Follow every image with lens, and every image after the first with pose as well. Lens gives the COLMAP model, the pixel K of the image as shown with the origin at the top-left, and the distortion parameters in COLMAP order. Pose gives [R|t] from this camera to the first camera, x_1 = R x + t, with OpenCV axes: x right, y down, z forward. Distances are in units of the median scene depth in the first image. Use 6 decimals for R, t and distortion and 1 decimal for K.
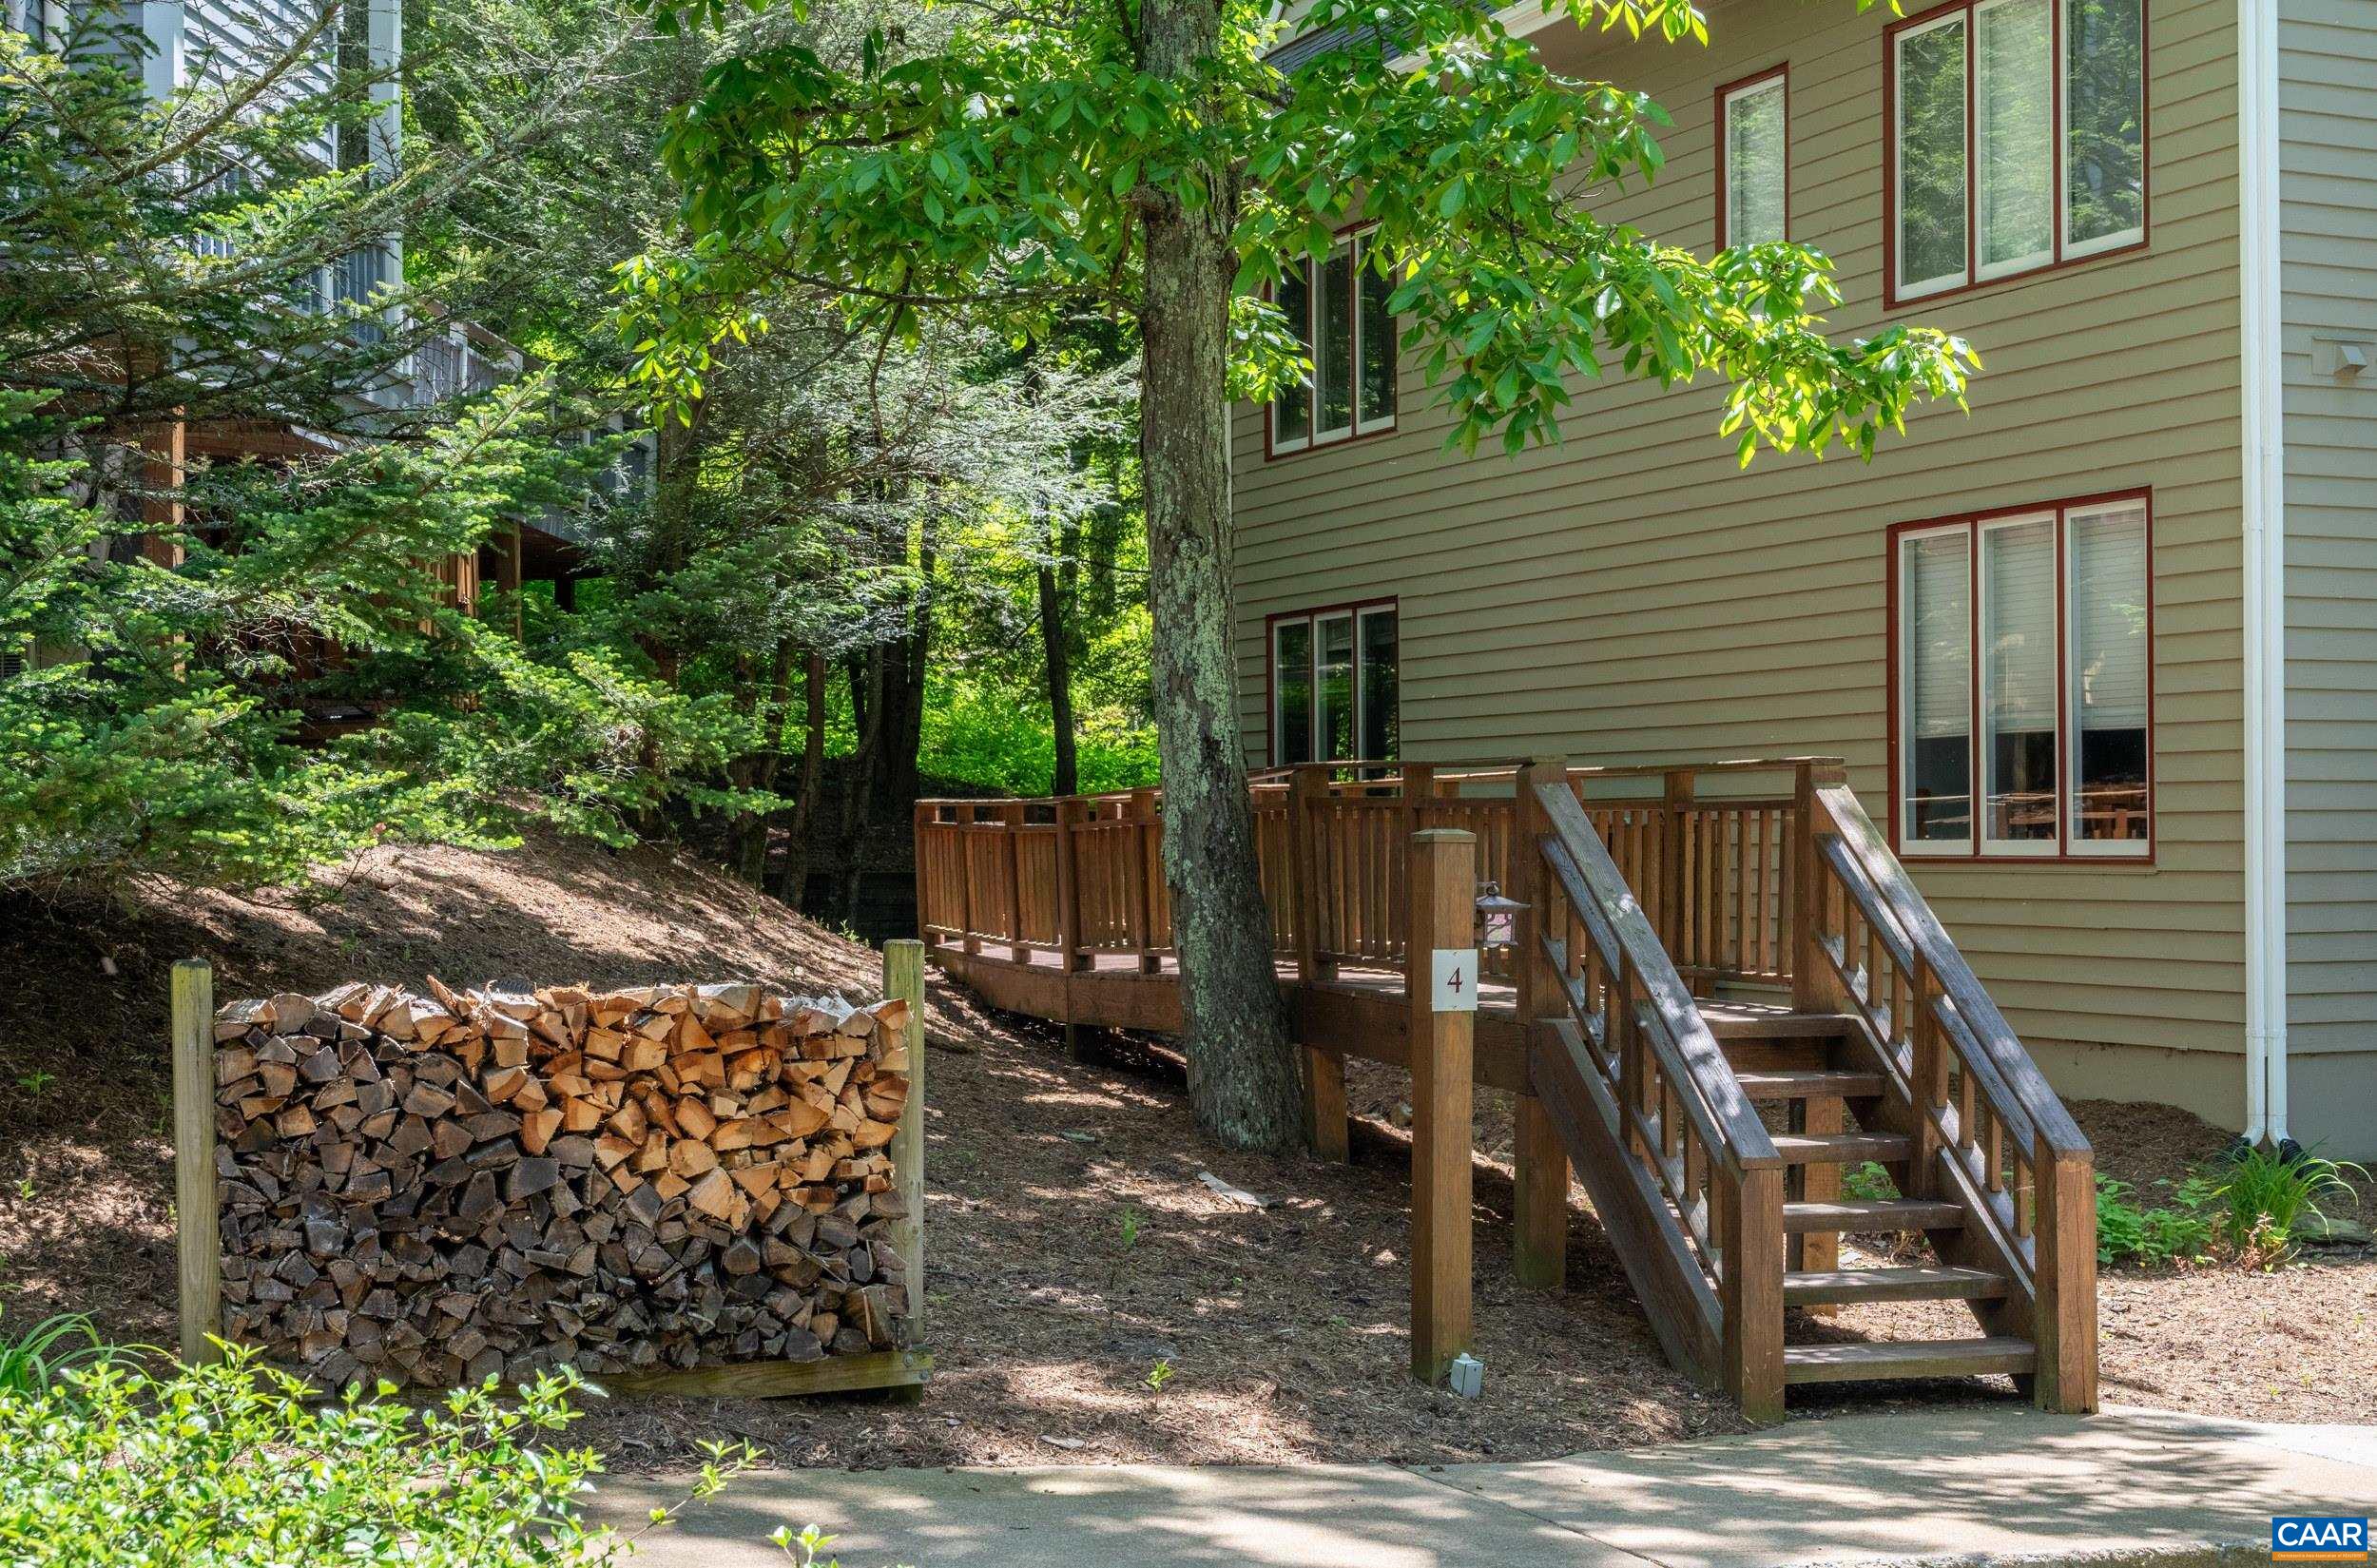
lens RADIAL K [[3423.5, 0, 1181.5], [0, 3423.5, 782.6], [0, 0, 1]] dist [0.016020, 0.000000]
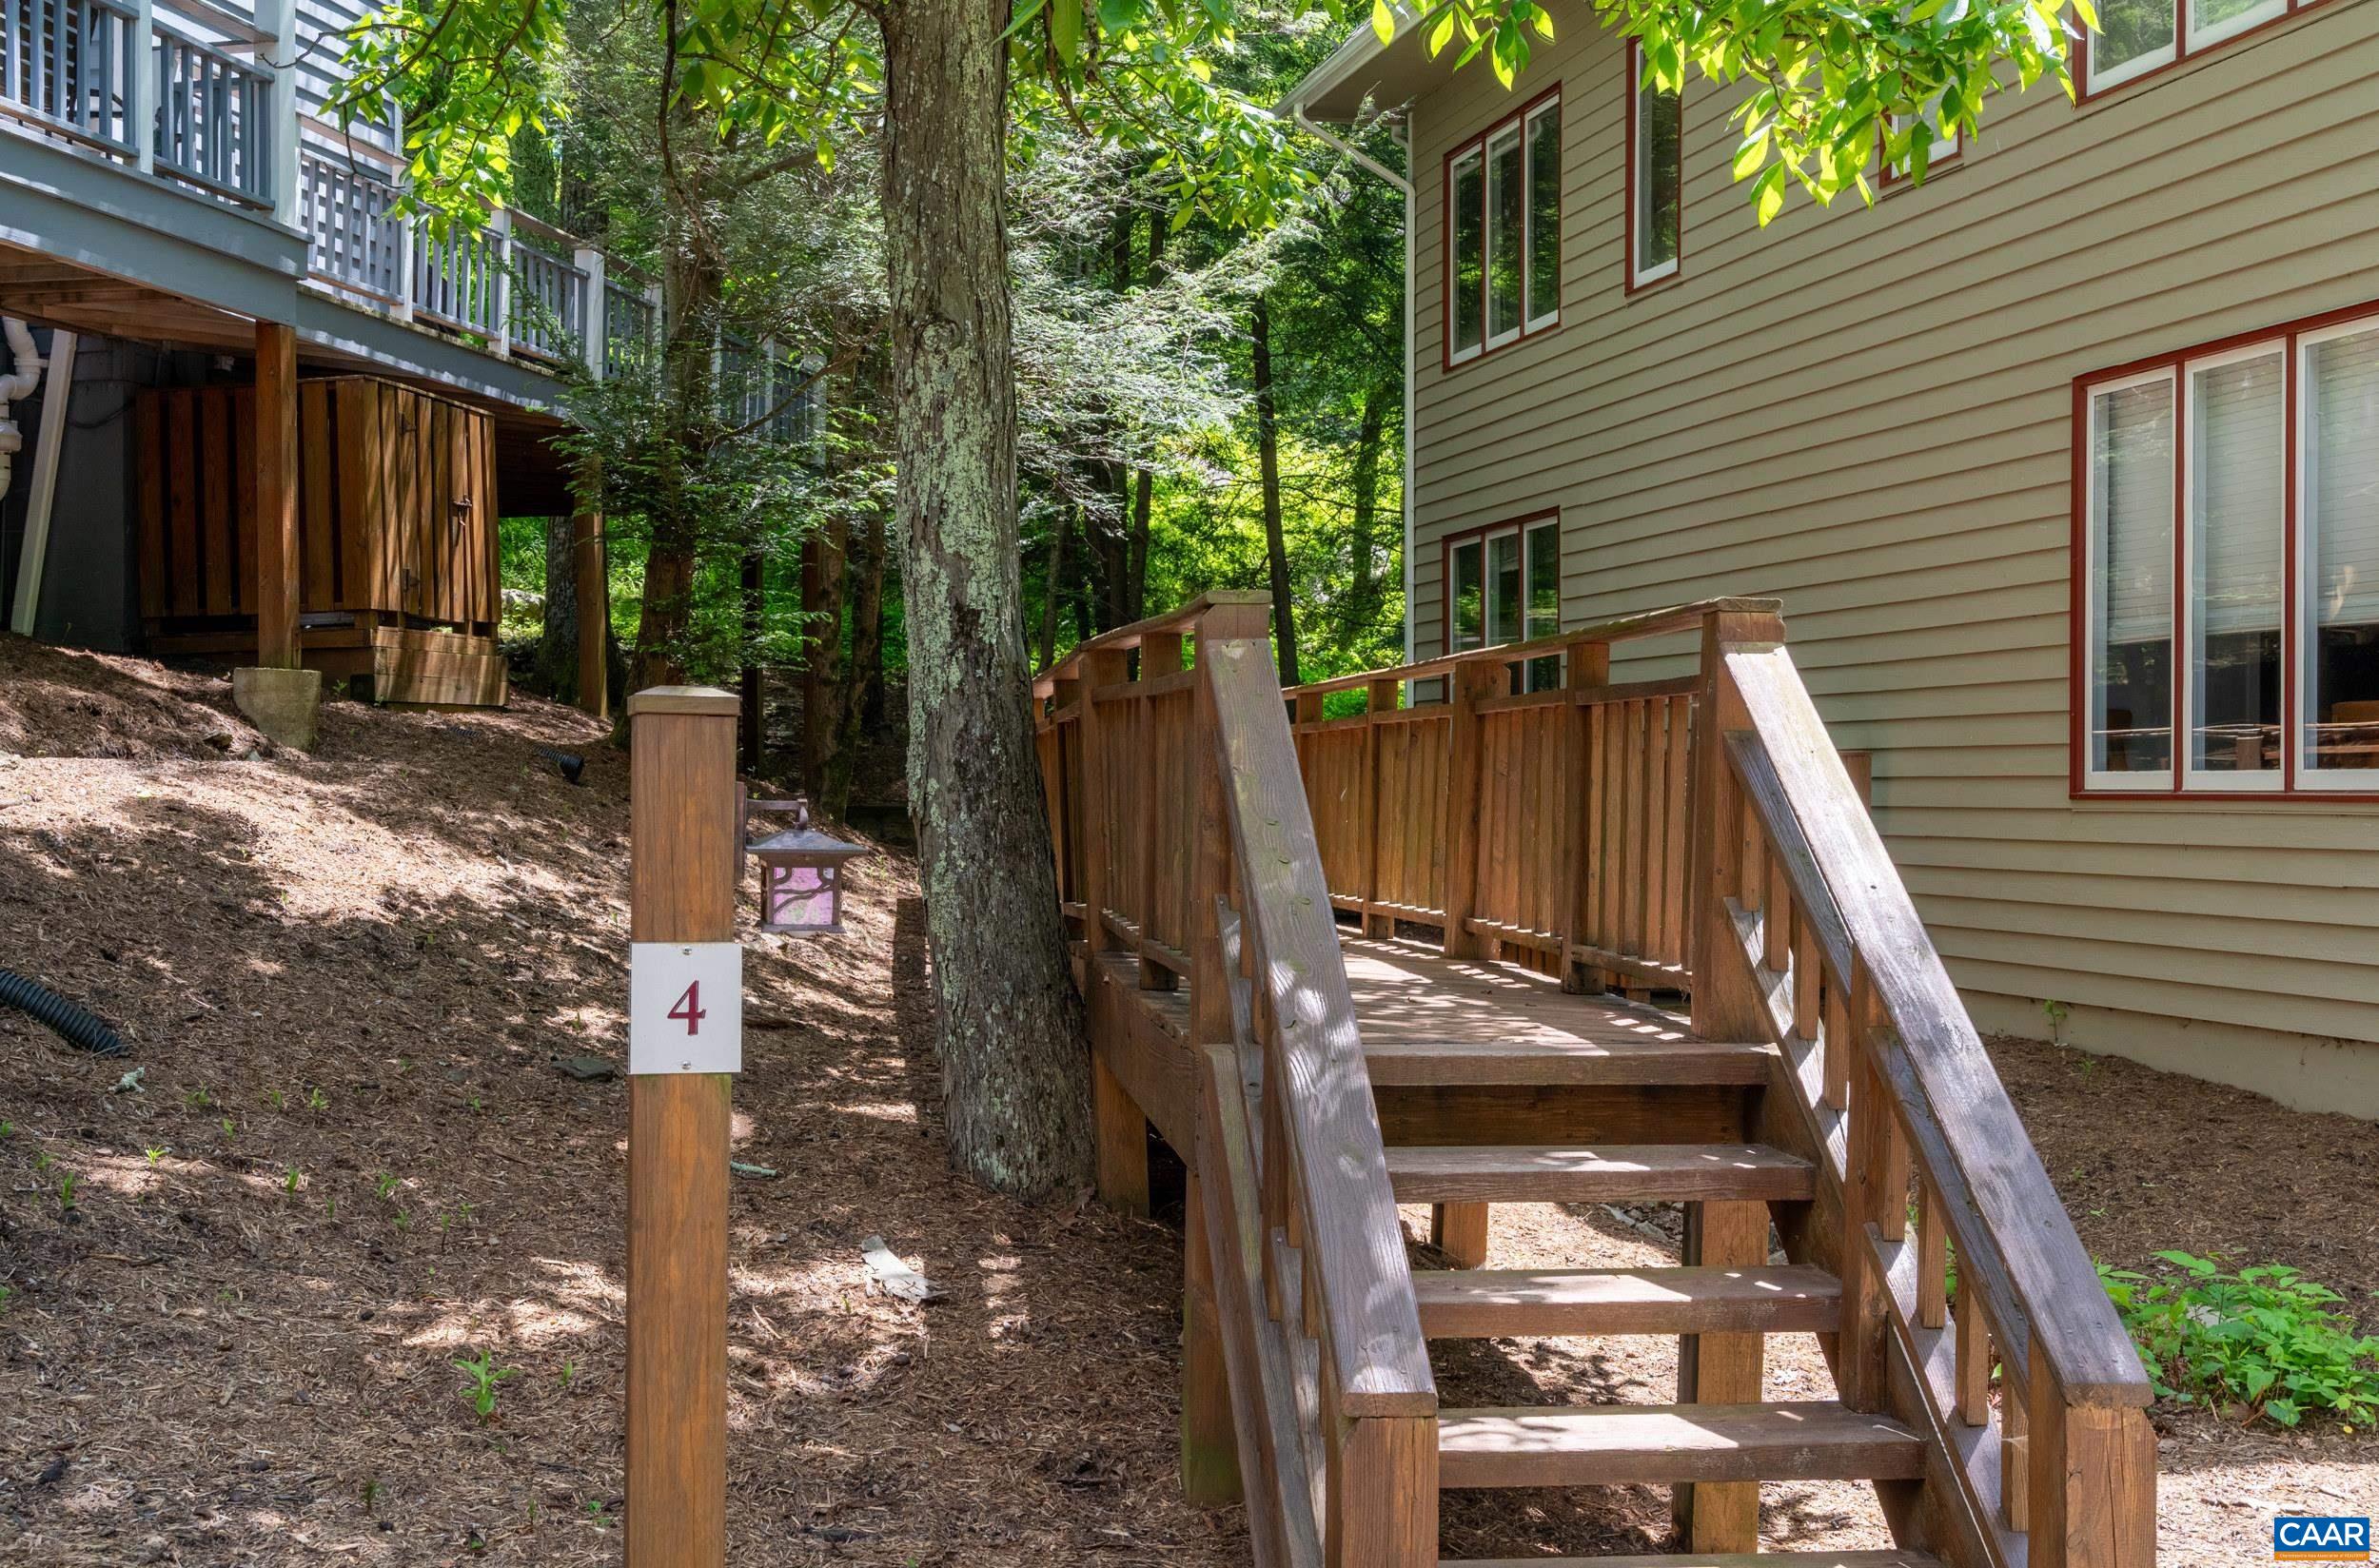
lens RADIAL K [[2758.0, 0, 1129.6], [0, 2758.0, 793.3], [0, 0, 1]] dist [0.002065, 0.000000]
pose [[0.983911, 0.008149, -0.178476, 0.149415], [-0.004806, 0.999805, 0.019159, 0.015022], [0.178597, -0.017993, 0.983758, 0.463094]]
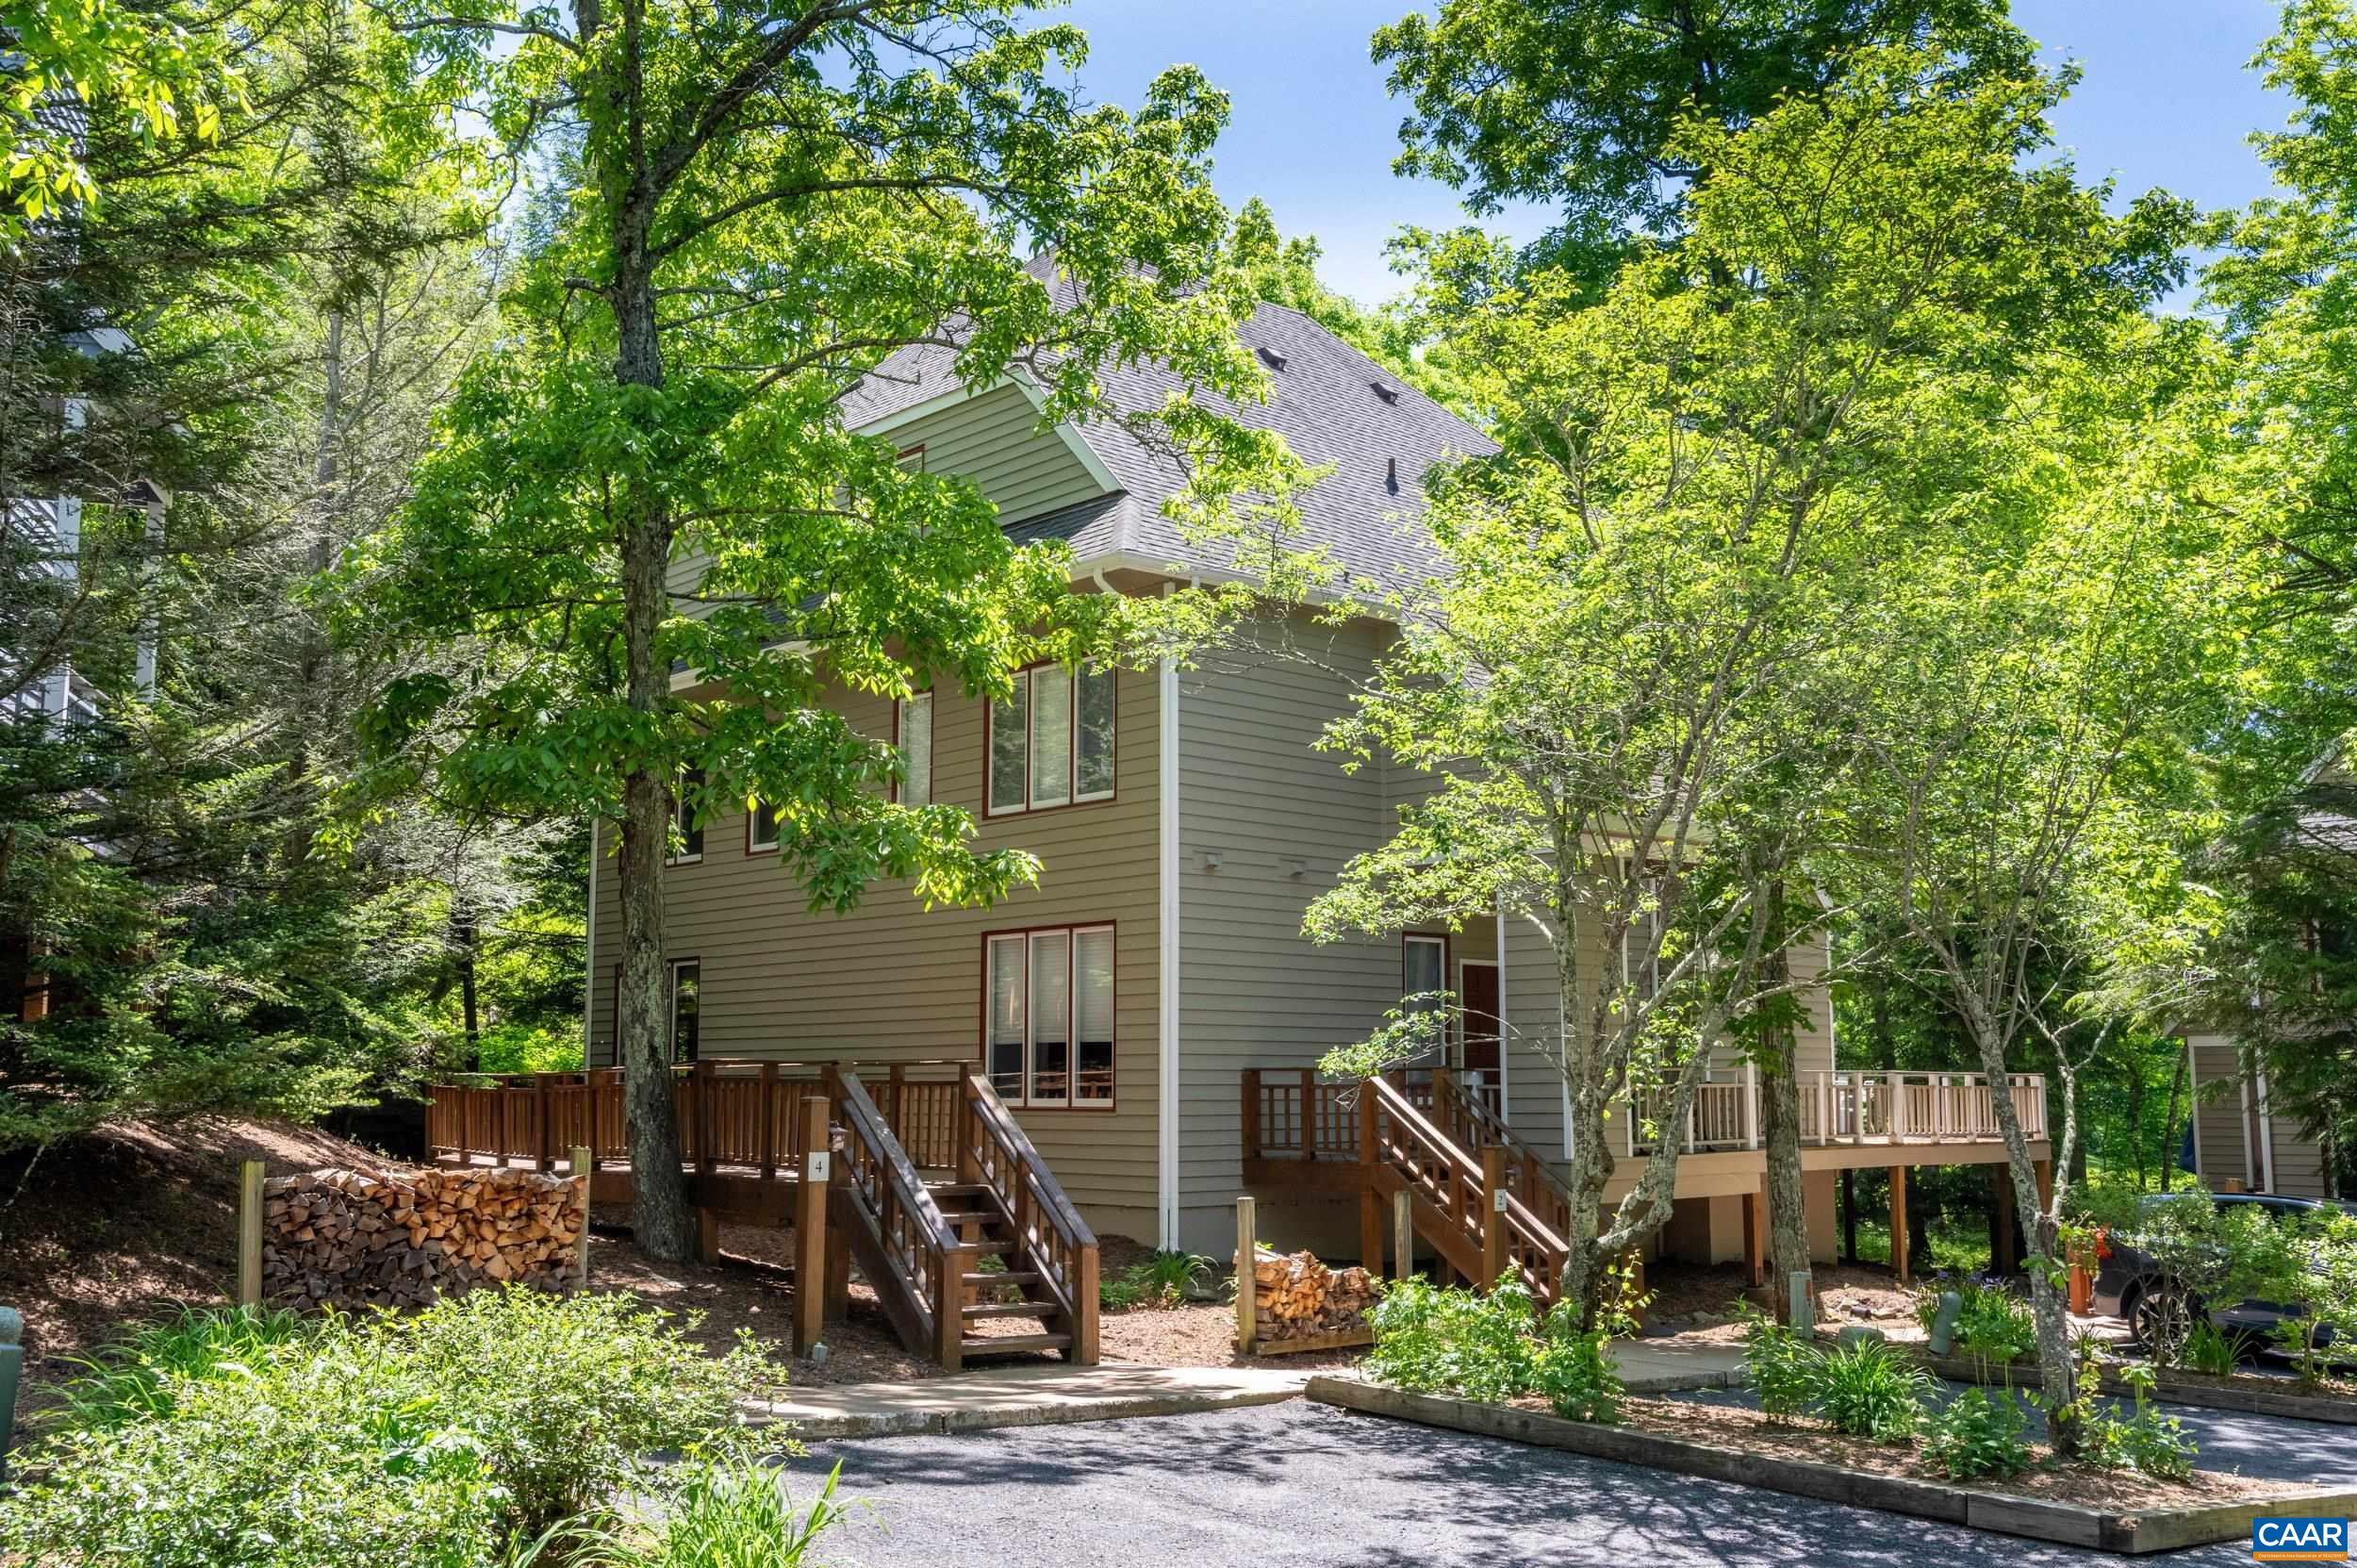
lens RADIAL K [[2228.0, 0, 1186.7], [0, 2228.0, 778.0], [0, 0, 1]] dist [0.006056, 0.000000]
pose [[0.949587, 0.047039, 0.309955, -0.106950], [-0.008534, 0.992192, -0.124430, -0.009255], [-0.313388, 0.115512, 0.942574, -0.311358]]
